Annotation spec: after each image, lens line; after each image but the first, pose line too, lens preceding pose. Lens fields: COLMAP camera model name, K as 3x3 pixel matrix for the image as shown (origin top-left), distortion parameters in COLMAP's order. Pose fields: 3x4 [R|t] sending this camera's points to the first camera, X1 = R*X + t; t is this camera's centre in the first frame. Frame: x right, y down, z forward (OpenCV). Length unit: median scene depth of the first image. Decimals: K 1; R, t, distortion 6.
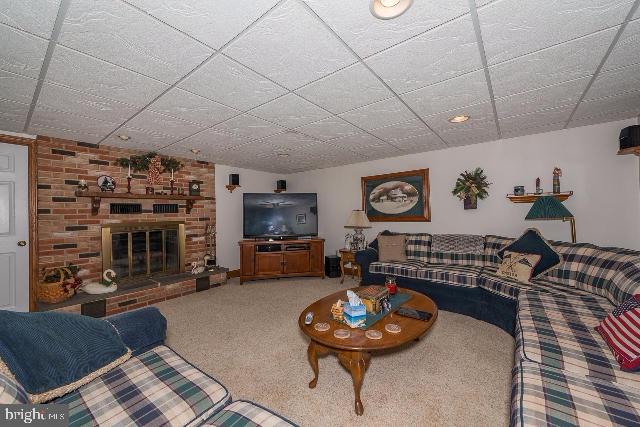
lens RADIAL K [[250.9, 0, 320.5], [0, 250.9, 211.7], [0, 0, 1]] dist [-0.000541, -0.000046]
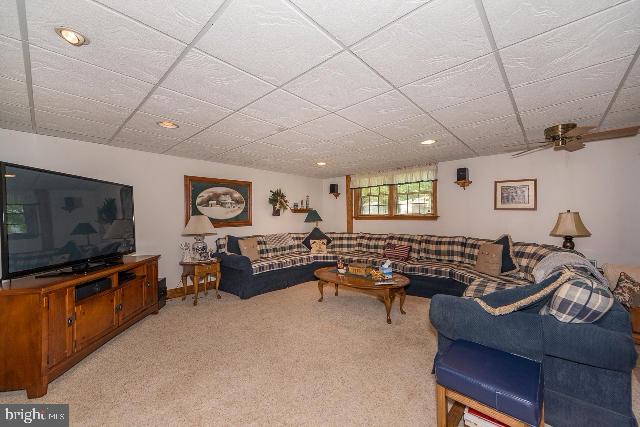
lens RADIAL K [[250.9, 0, 321.0], [0, 250.9, 215.8], [0, 0, 1]] dist [-0.000541, -0.000046]
pose [[0.080033, 0.016668, 0.996653, -0.714754], [-0.004808, 0.999855, -0.016336, 0.009688], [-0.996781, -0.003485, 0.080101, 0.544659]]
